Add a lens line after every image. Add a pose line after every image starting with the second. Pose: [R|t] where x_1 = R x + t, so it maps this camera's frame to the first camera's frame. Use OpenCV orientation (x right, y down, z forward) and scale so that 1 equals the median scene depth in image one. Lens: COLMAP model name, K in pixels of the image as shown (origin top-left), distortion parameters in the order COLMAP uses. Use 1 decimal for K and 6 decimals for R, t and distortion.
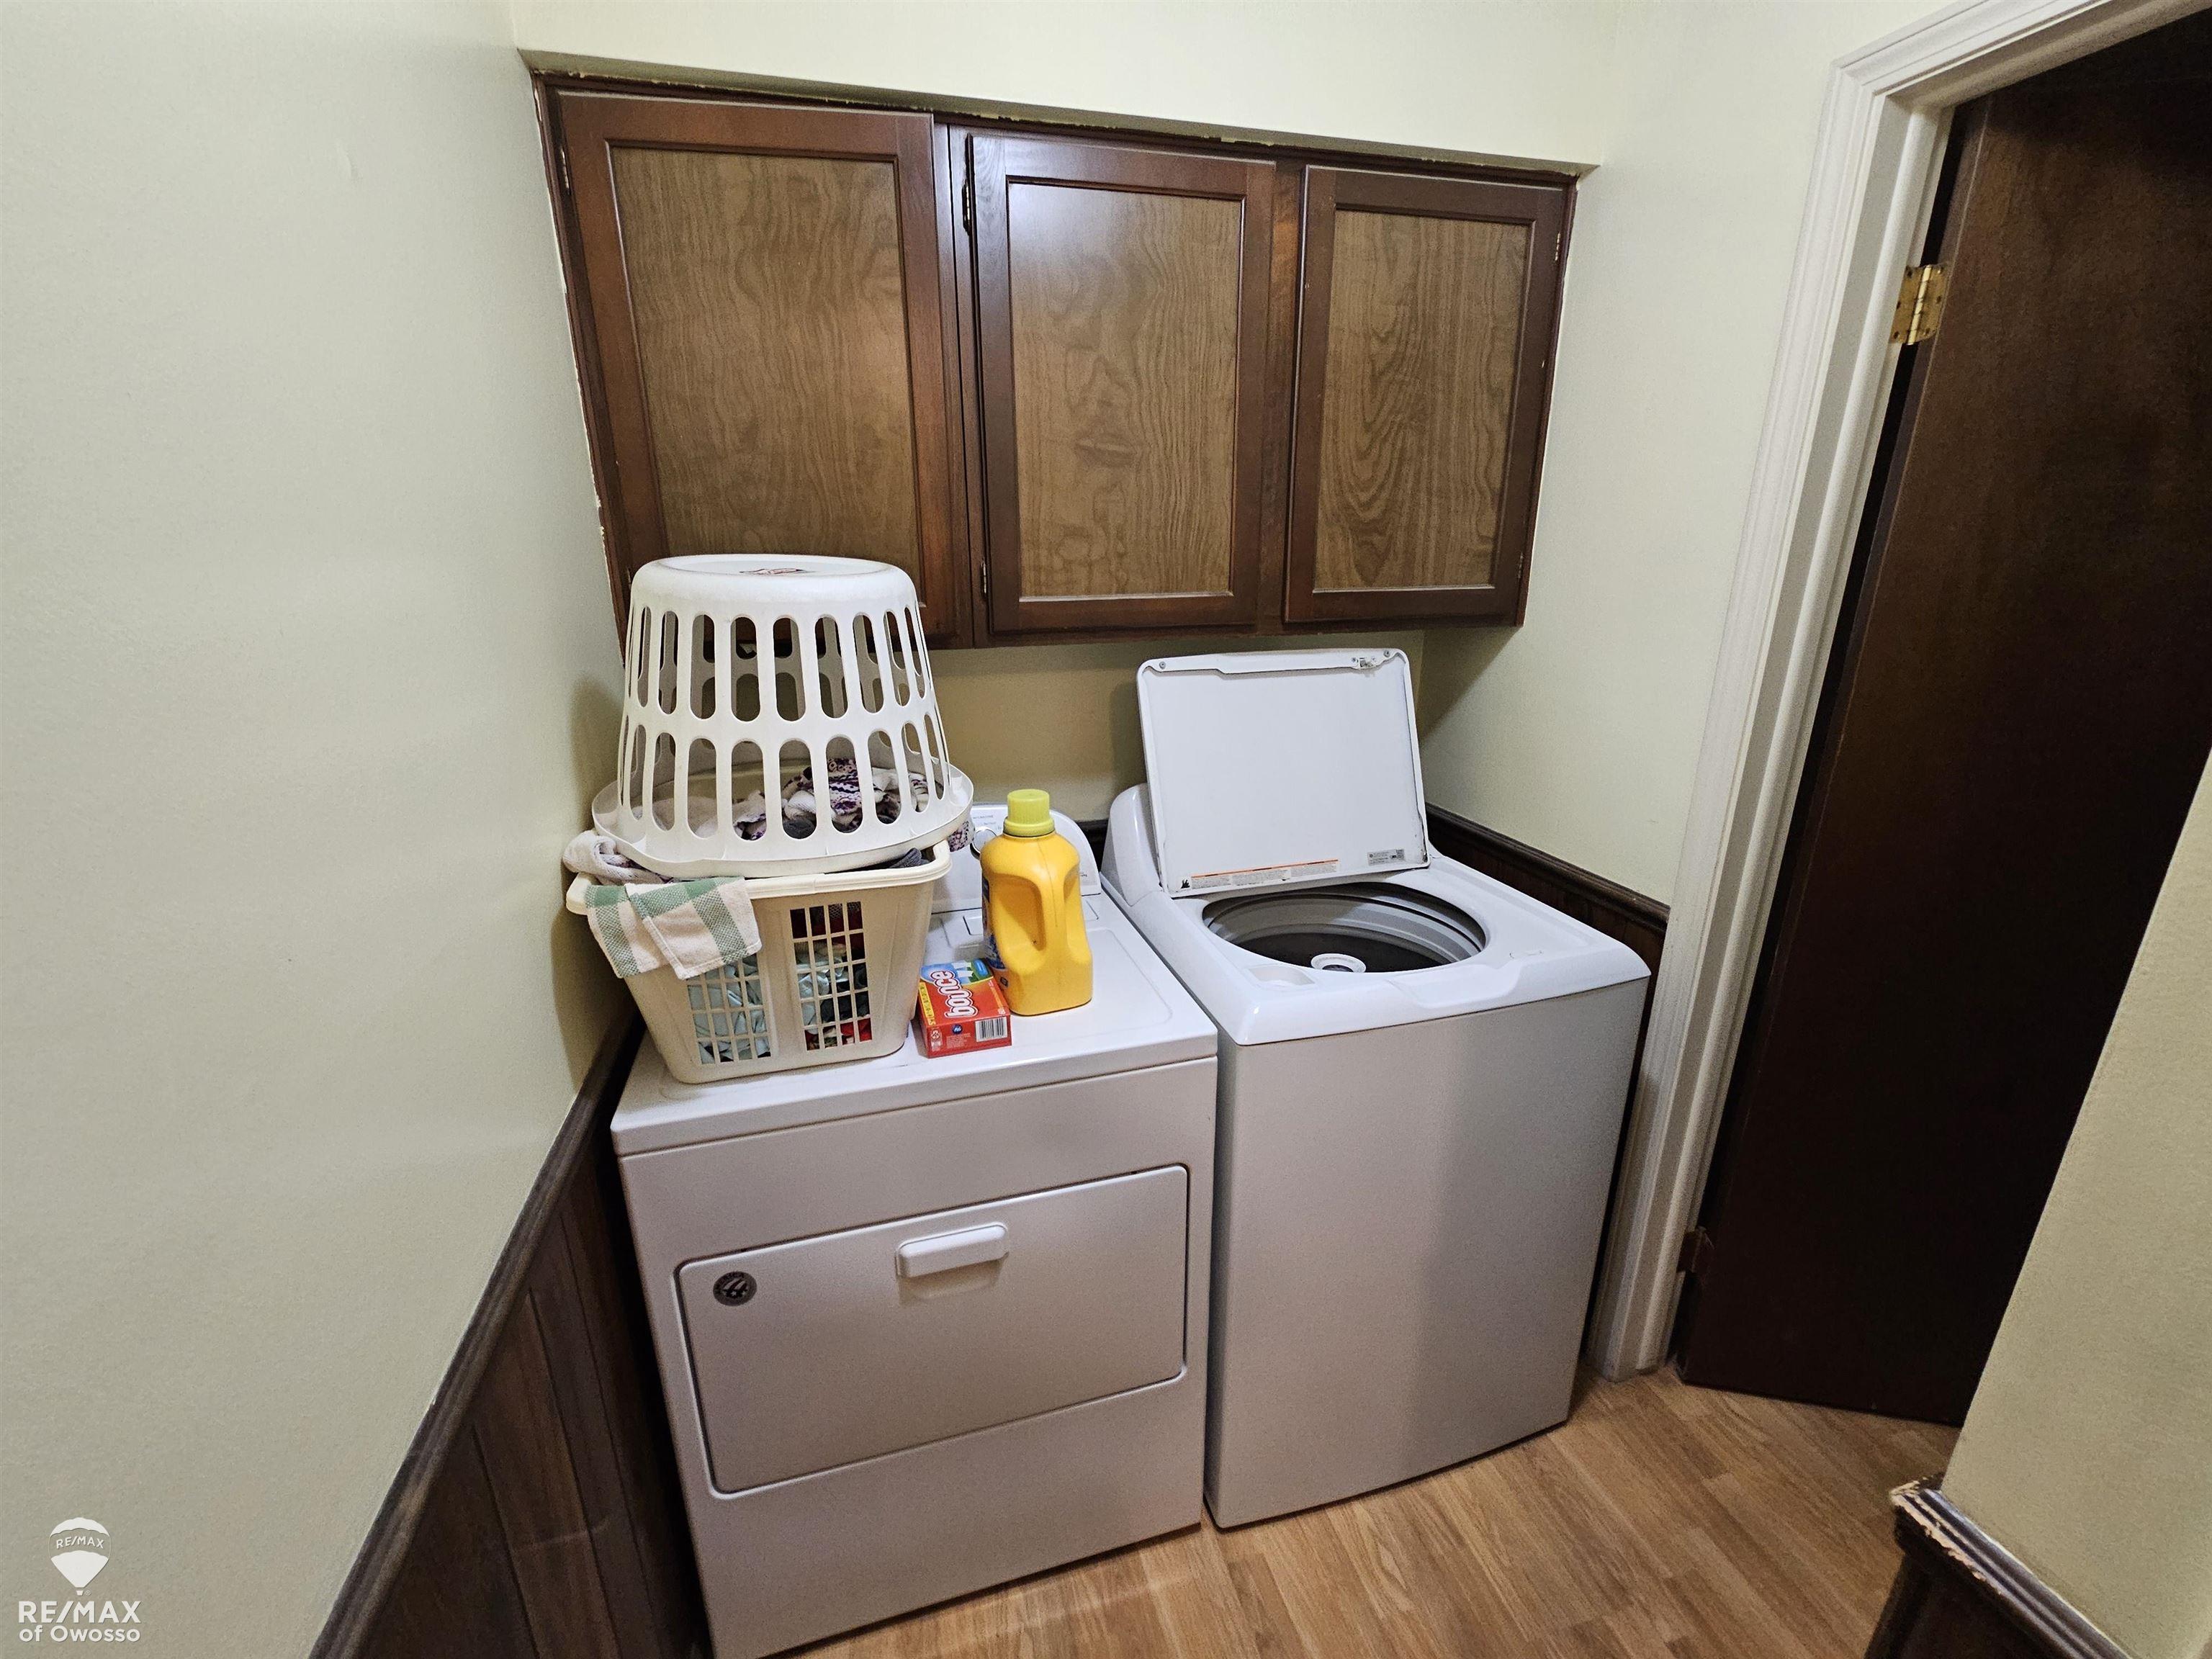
lens RADIAL K [[926.3, 0, 1097.6], [0, 926.3, 829.5], [0, 0, 1]] dist [-0.003510, 0.001210]
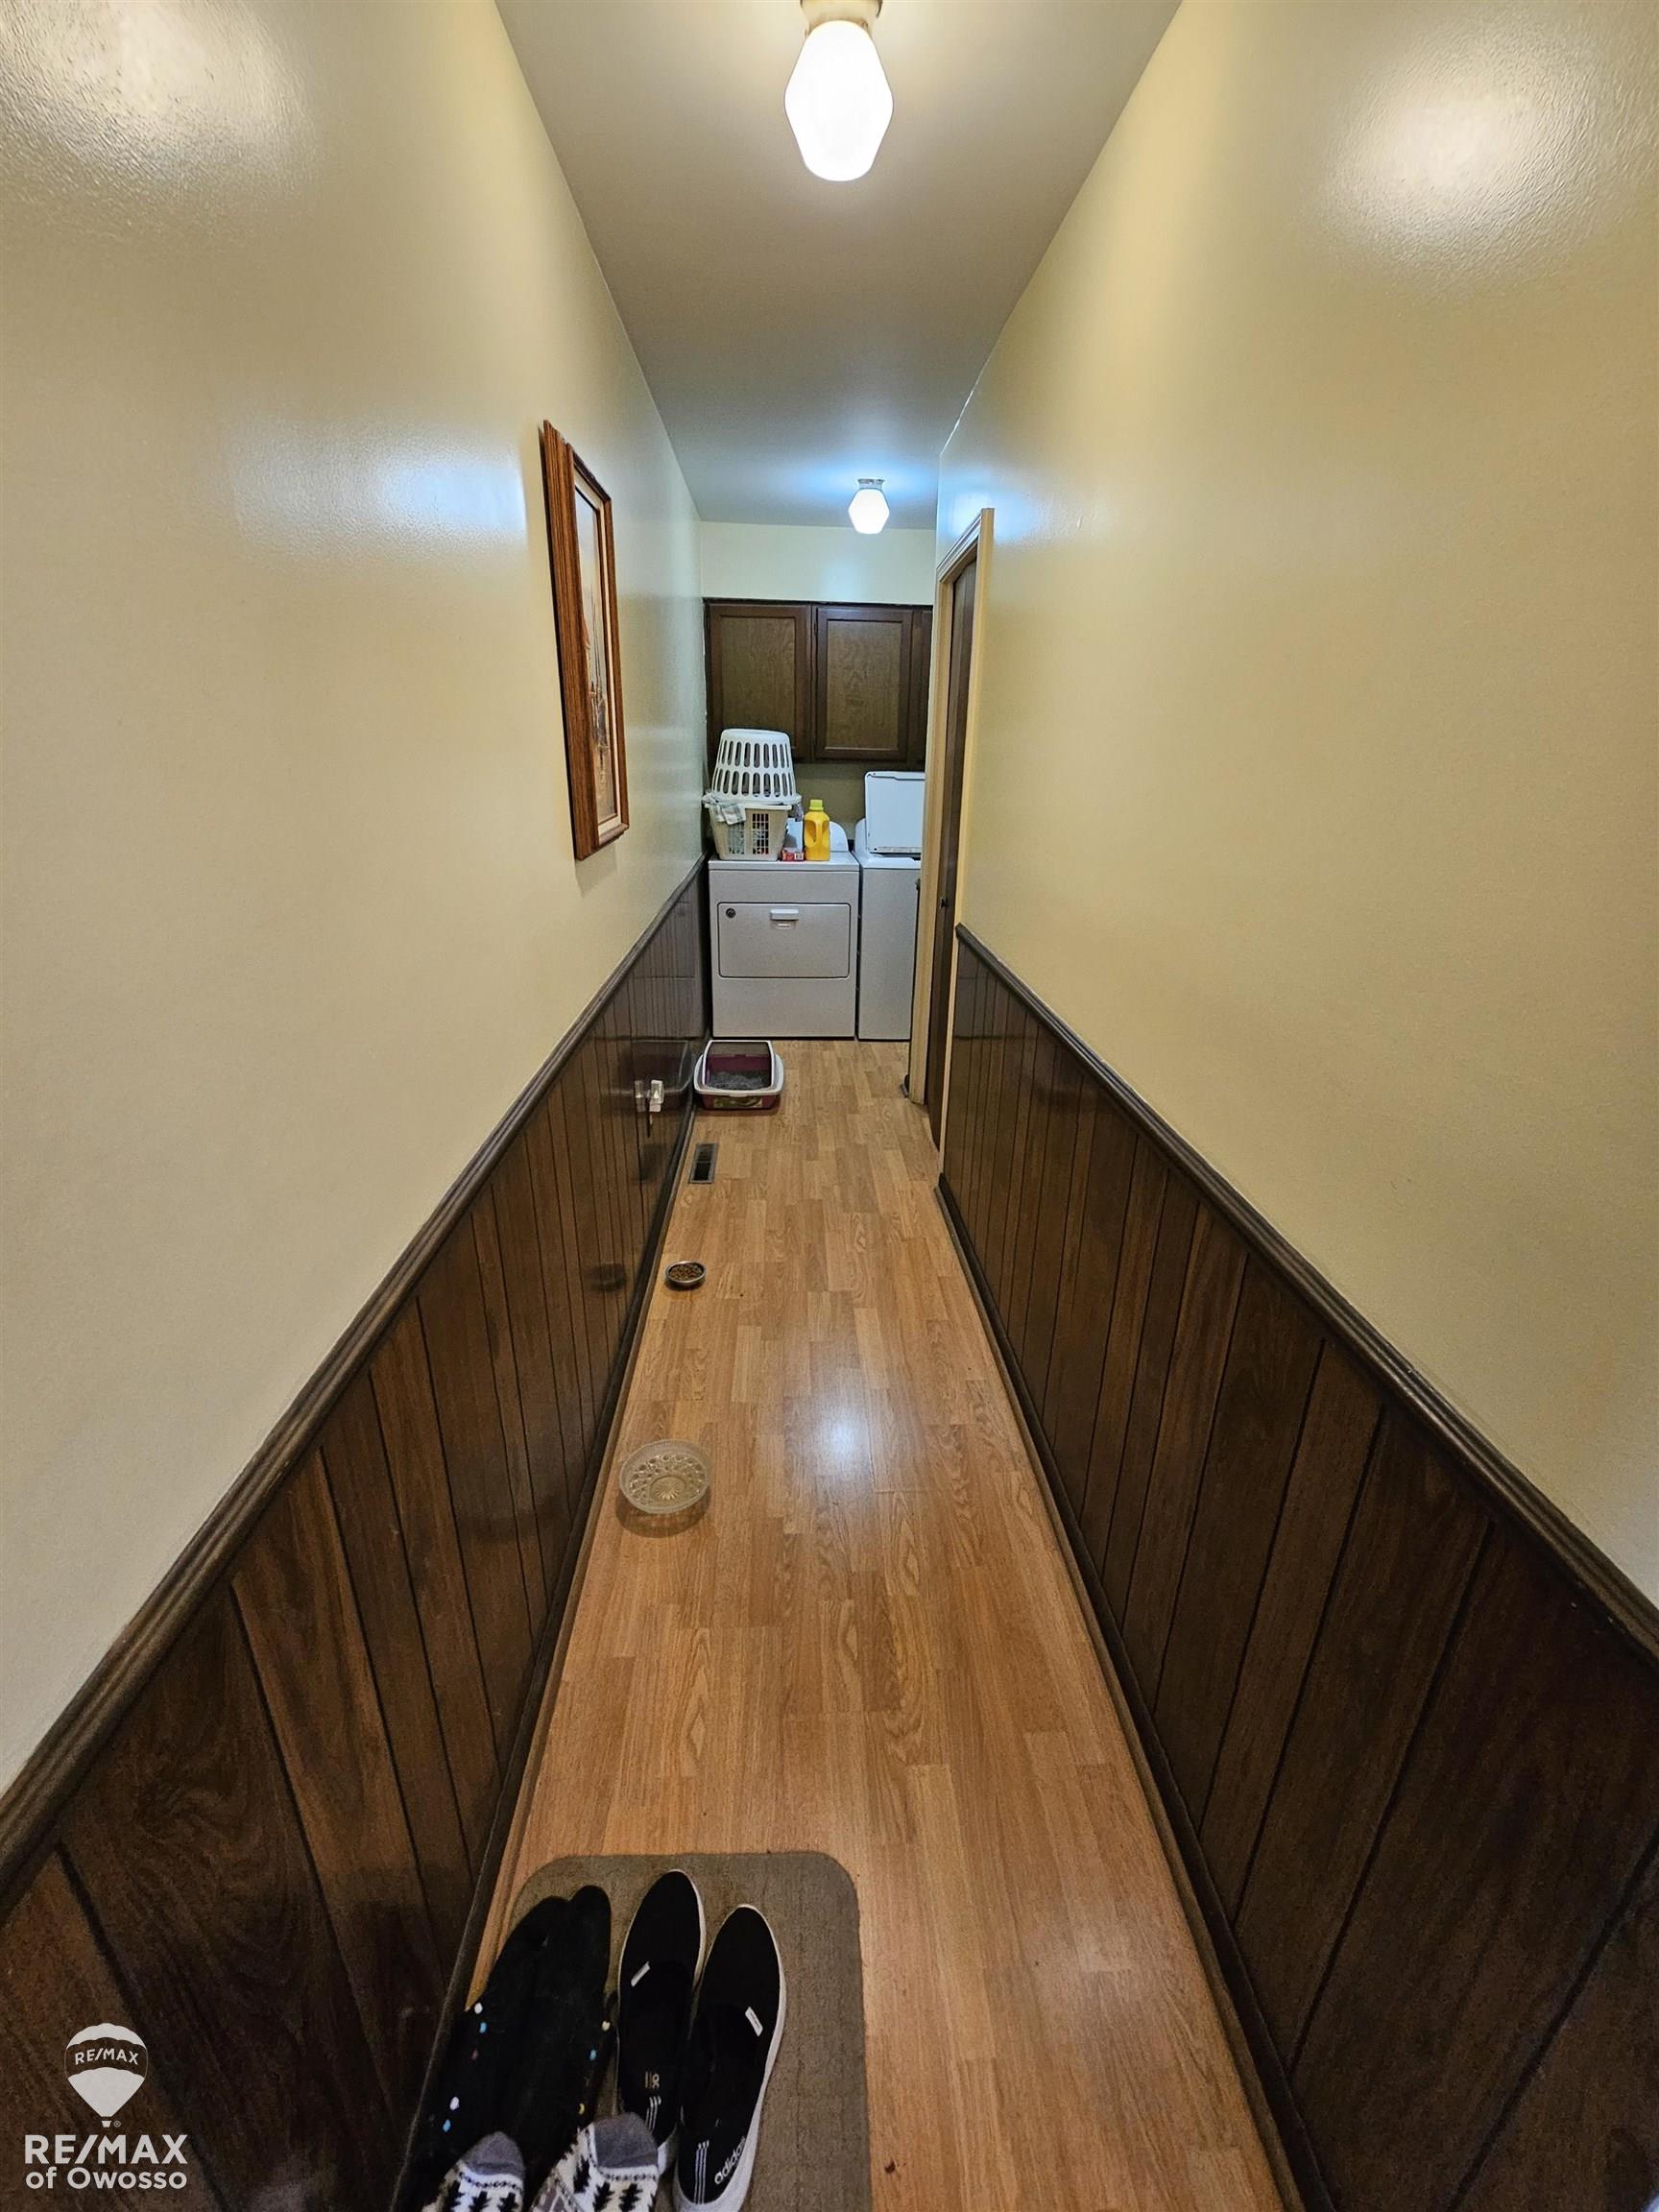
lens RADIAL K [[926.3, 0, 834.7], [0, 926.3, 1105.4], [0, 0, 1]] dist [-0.003510, 0.001210]
pose [[0.979906, 0.095459, -0.175132, 0.831122], [-0.085737, 0.994369, 0.062279, 1.026372], [0.180091, -0.046013, 0.982573, -2.896261]]
